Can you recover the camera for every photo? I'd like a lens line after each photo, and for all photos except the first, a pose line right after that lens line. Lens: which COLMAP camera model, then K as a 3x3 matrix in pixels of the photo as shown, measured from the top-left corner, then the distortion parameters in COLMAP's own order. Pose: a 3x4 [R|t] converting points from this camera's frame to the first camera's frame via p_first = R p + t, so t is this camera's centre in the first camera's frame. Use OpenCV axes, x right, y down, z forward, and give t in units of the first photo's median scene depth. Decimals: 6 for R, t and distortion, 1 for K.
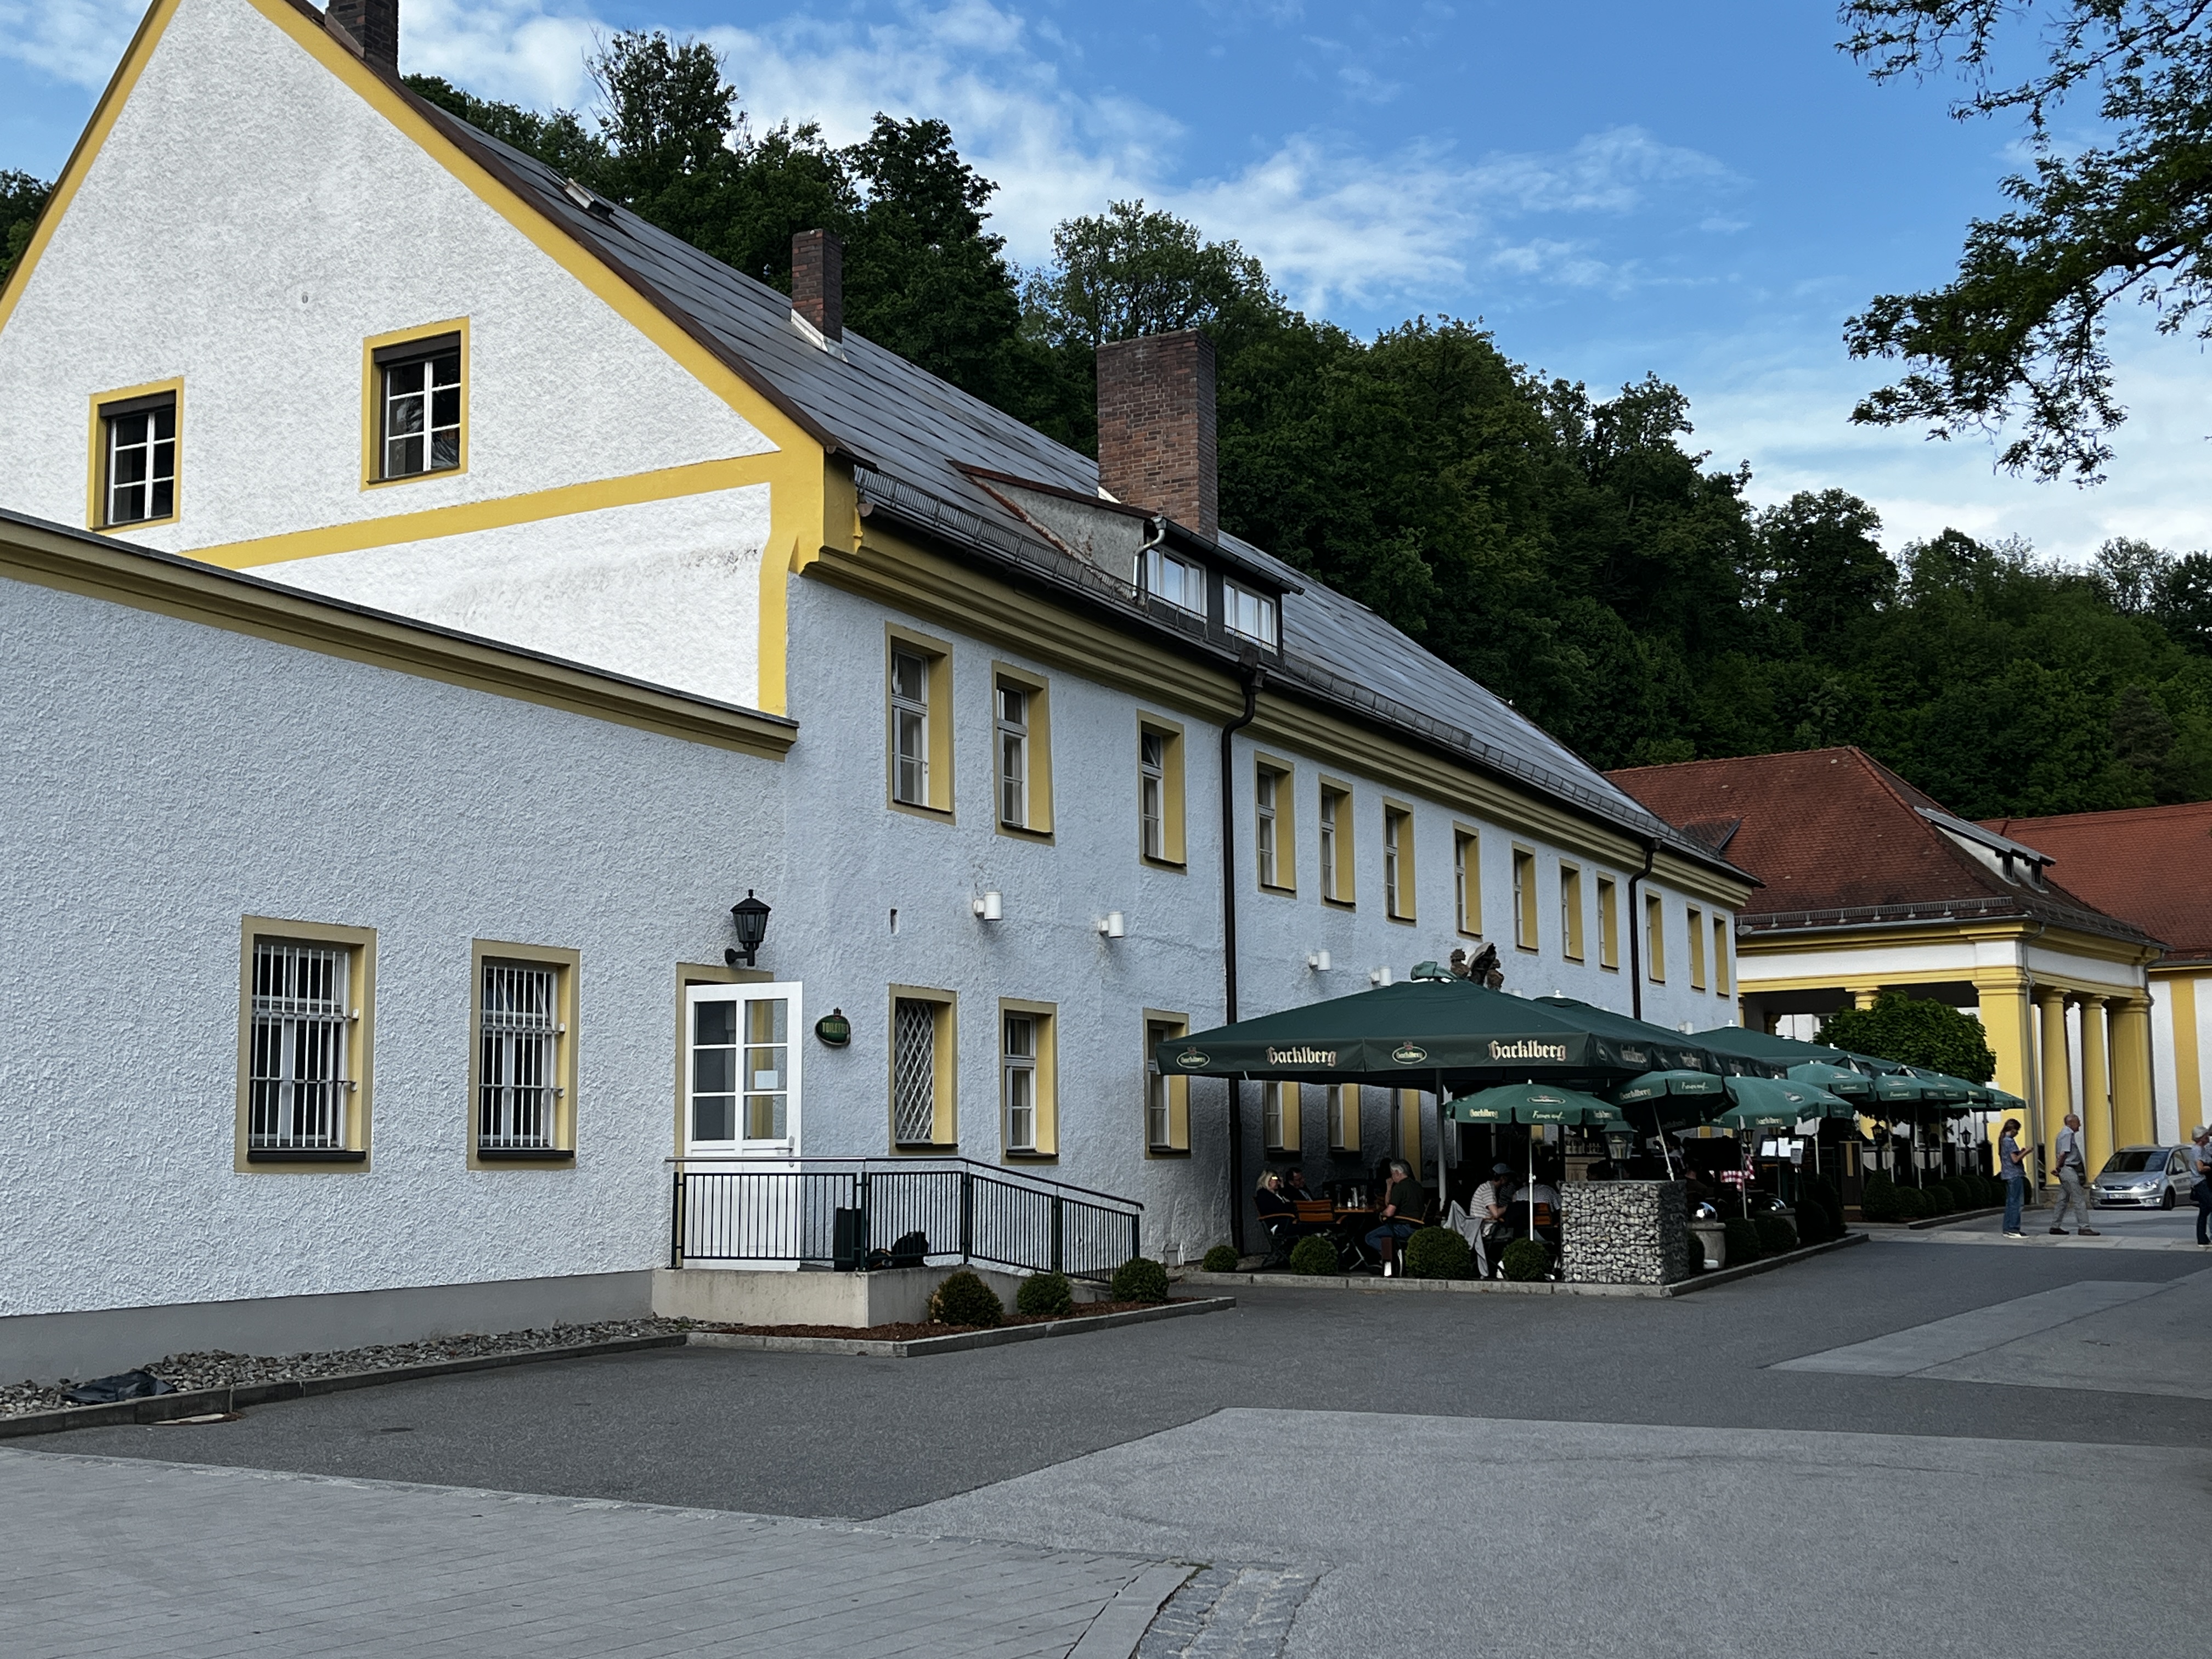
lens RADIAL K [[2750.4, 0, 1106.0], [0, 2750.4, 829.5], [0, 0, 1]] dist [0.228217, -0.750008]
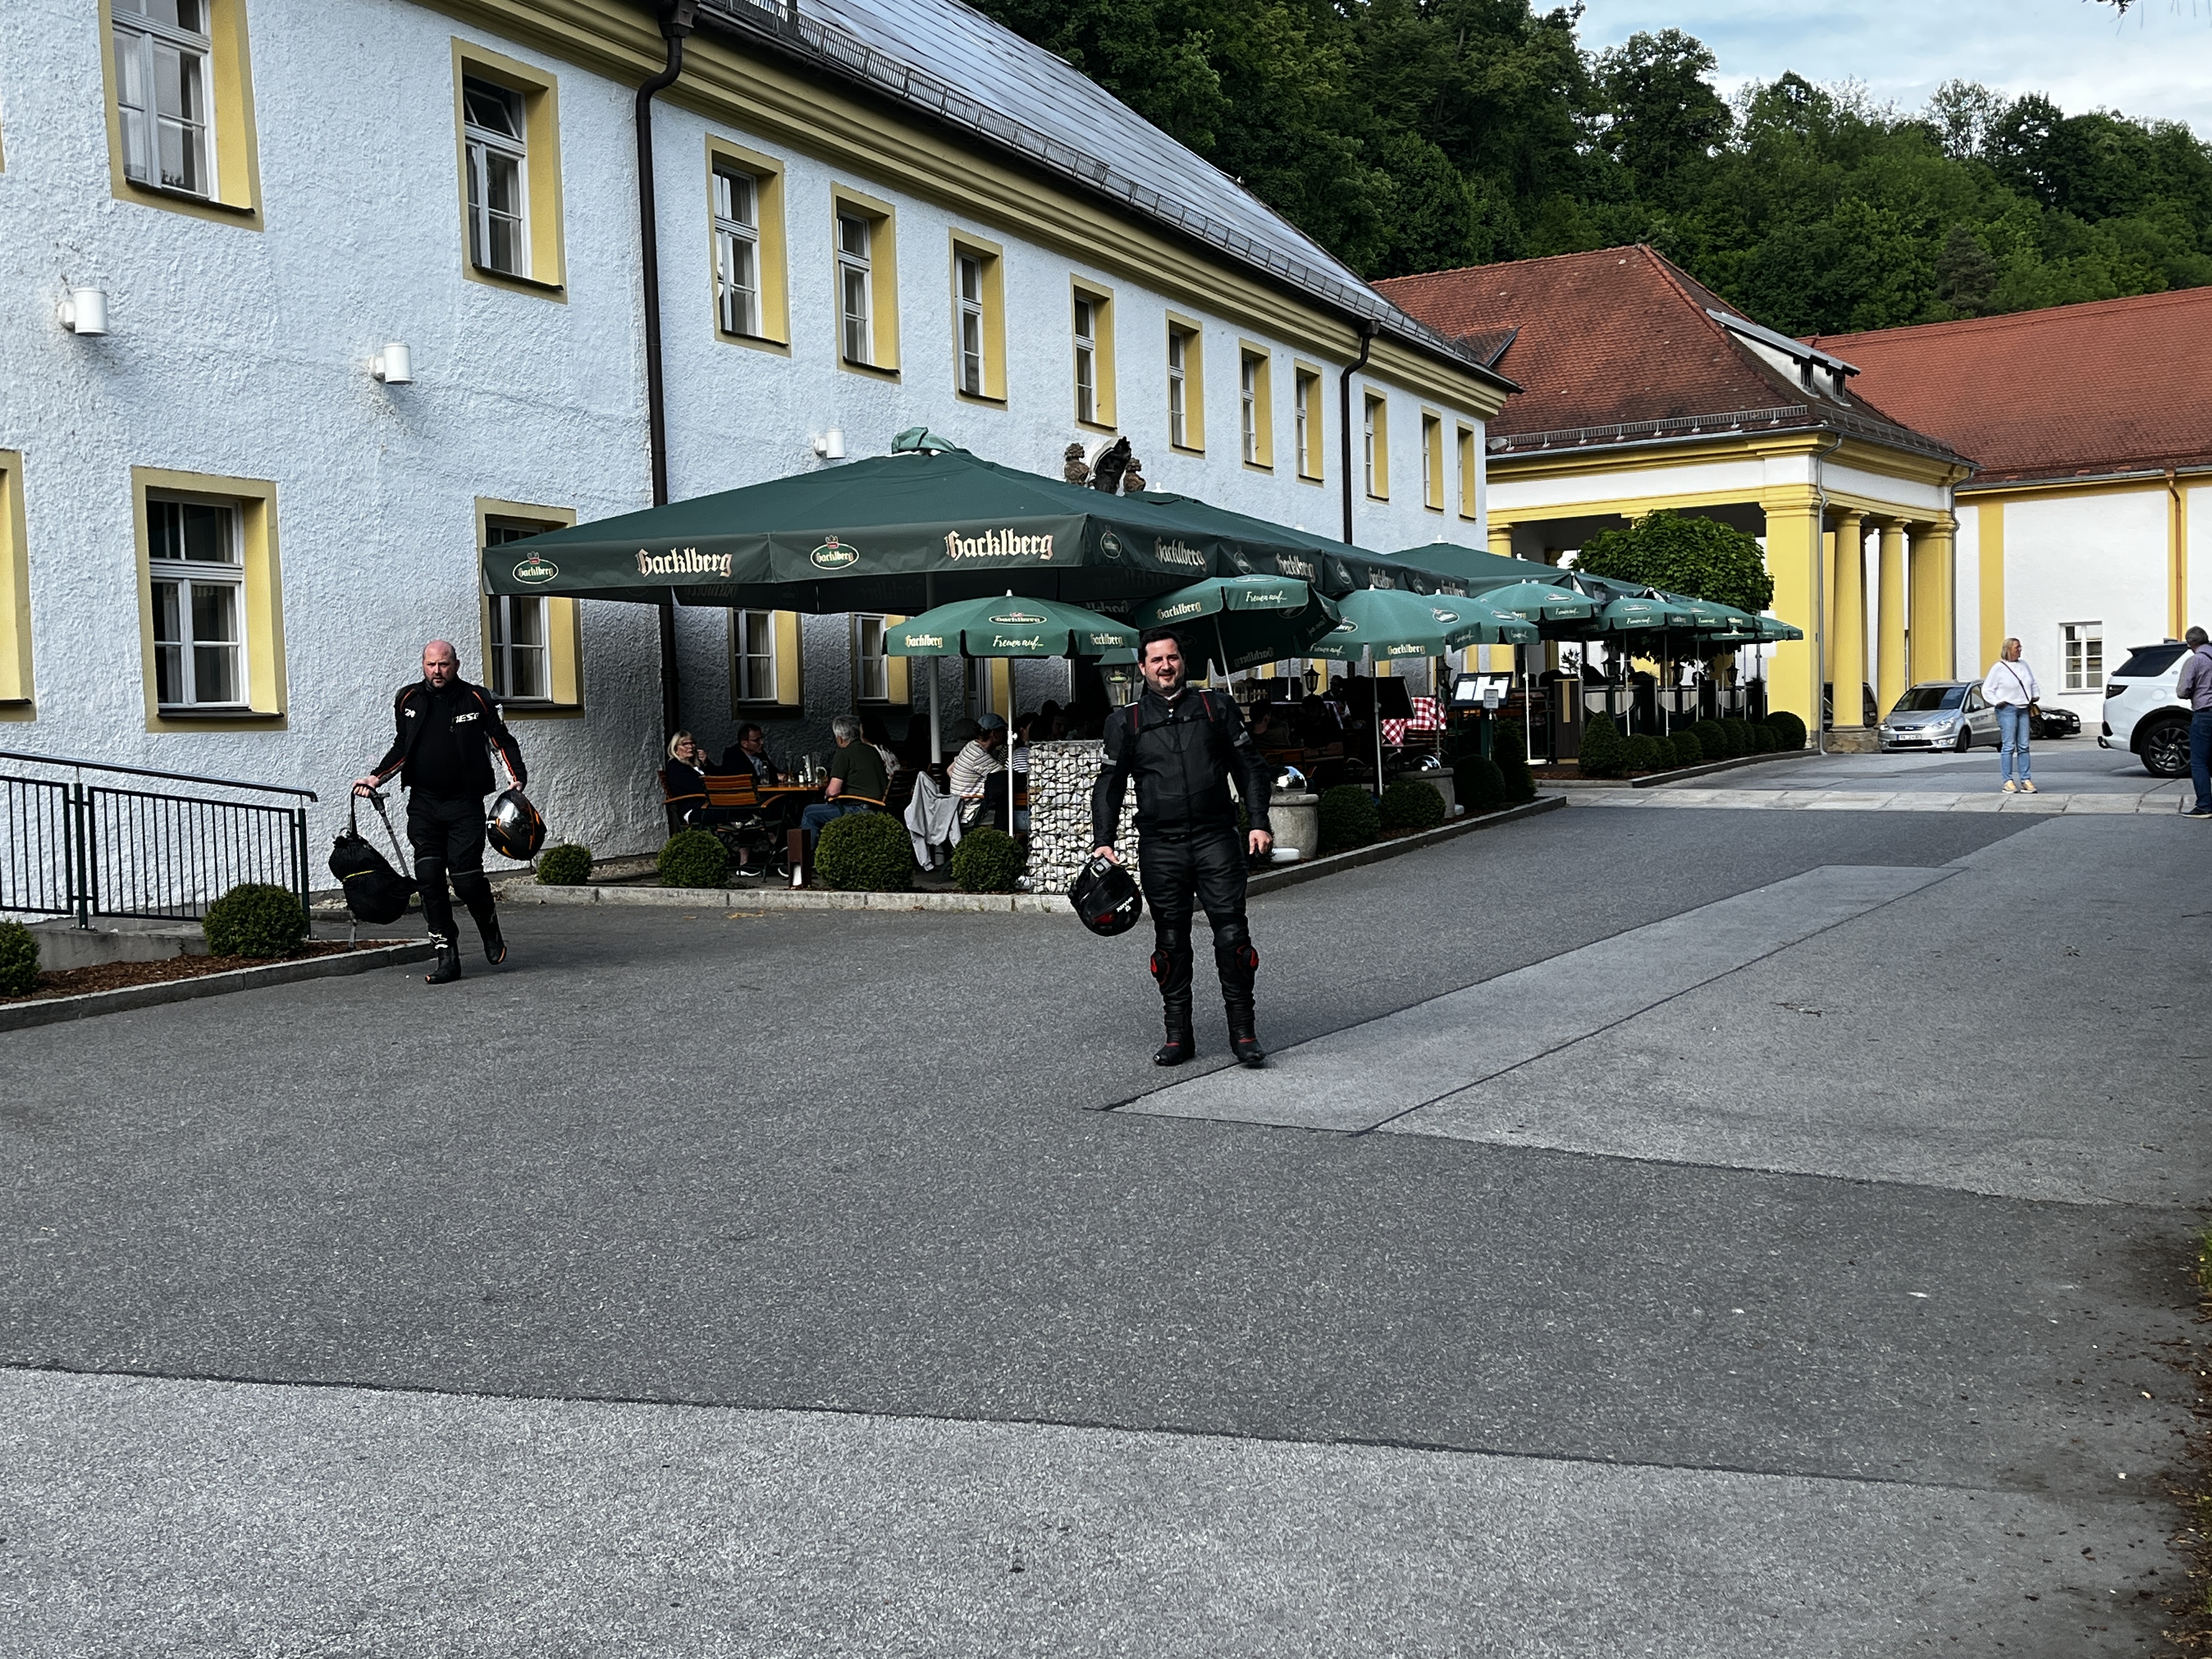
lens RADIAL K [[2470.1, 0, 1106.0], [0, 2470.1, 829.5], [0, 0, 1]] dist [0.108243, -0.223672]
pose [[0.999549, -0.016405, 0.025165, 0.073798], [0.012080, 0.986504, 0.163289, 0.023339], [-0.027504, -0.162912, 0.986257, 0.187963]]
